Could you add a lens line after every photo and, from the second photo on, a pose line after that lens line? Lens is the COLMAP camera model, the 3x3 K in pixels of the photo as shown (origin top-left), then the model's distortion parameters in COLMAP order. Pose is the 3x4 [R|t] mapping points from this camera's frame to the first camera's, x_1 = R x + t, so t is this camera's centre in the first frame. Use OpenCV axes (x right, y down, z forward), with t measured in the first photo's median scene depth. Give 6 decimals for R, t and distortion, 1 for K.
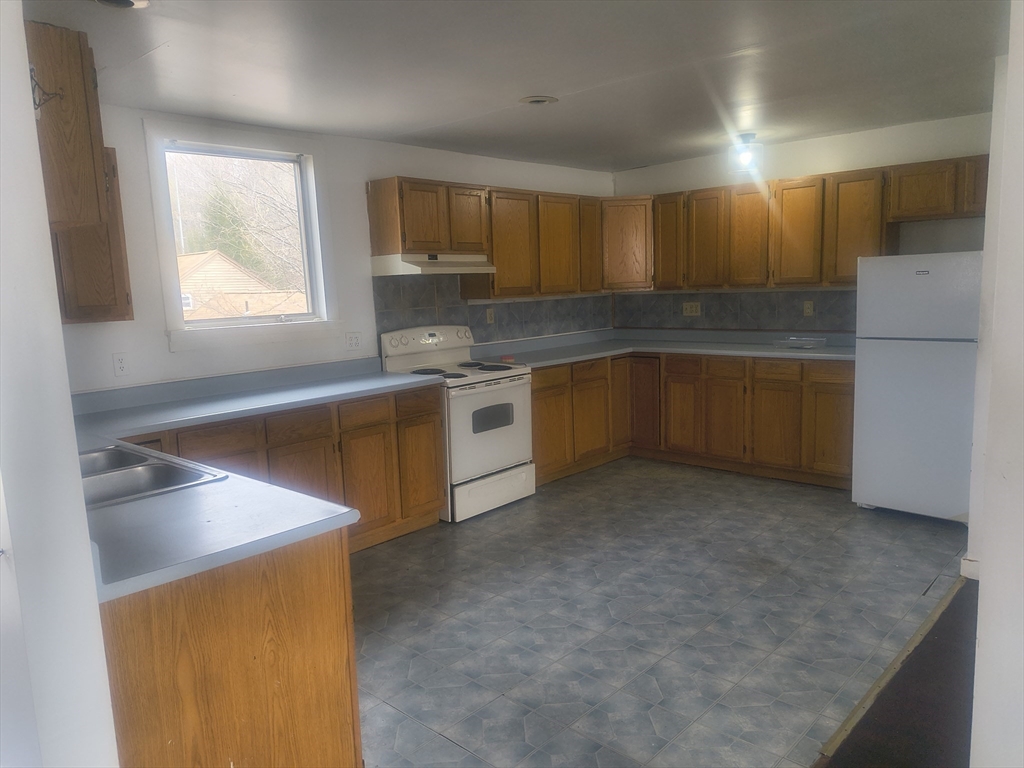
lens RADIAL K [[734.2, 0, 510.1], [0, 734.2, 384.8], [0, 0, 1]] dist [0.057433, -0.059315]
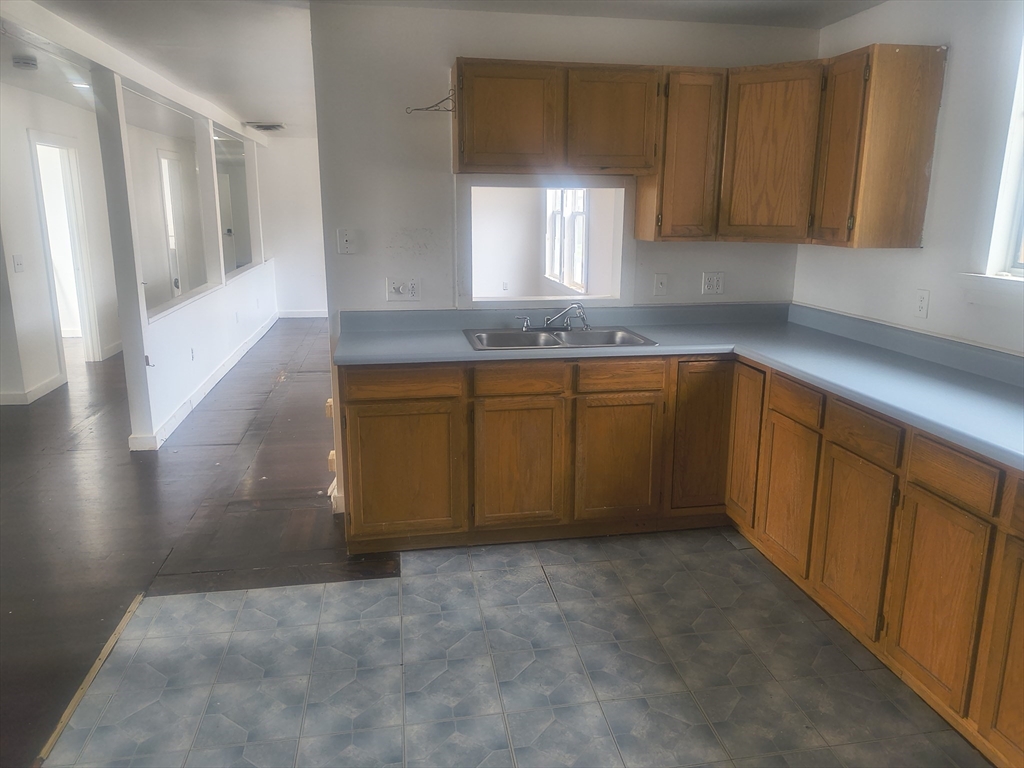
lens RADIAL K [[734.2, 0, 525.9], [0, 734.2, 371.5], [0, 0, 1]] dist [0.057433, -0.059315]
pose [[-0.600992, 0.203678, -0.772867, 0.322527], [-0.100678, 0.939990, 0.326010, -0.147642], [0.792889, 0.273740, -0.544420, 0.908473]]
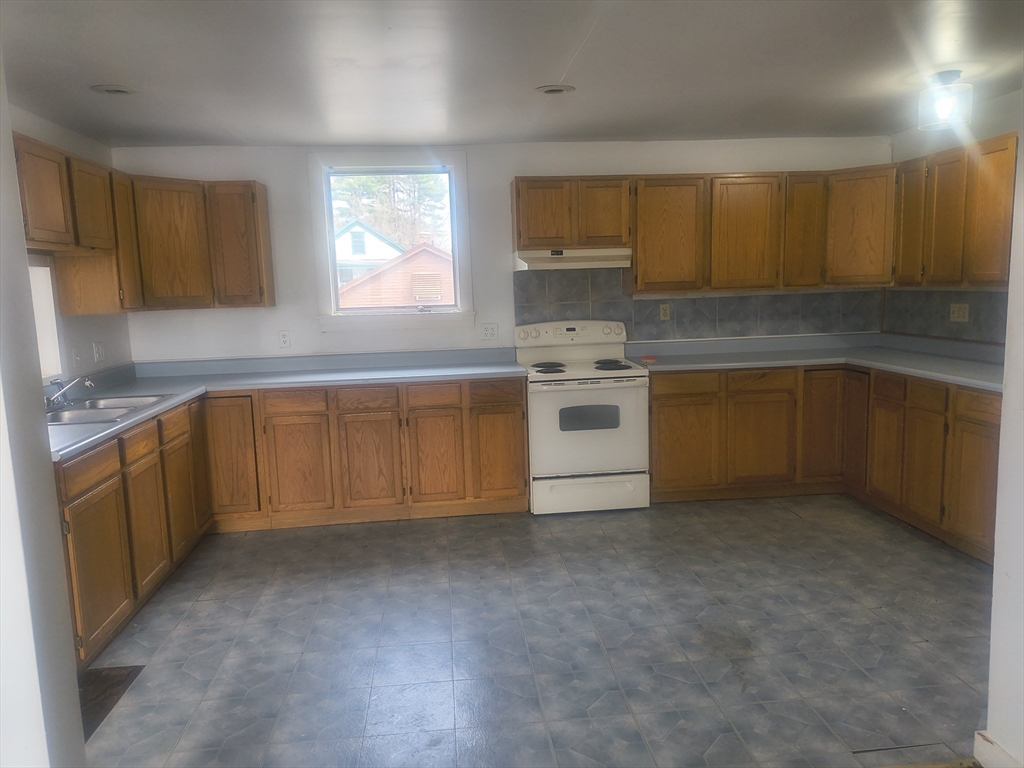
lens RADIAL K [[734.2, 0, 514.5], [0, 734.2, 380.1], [0, 0, 1]] dist [0.057433, -0.059315]
pose [[0.750230, 0.097609, -0.653932, 0.548649], [-0.087991, 0.994985, 0.047568, -0.043576], [0.655296, 0.021853, 0.755056, 0.210563]]
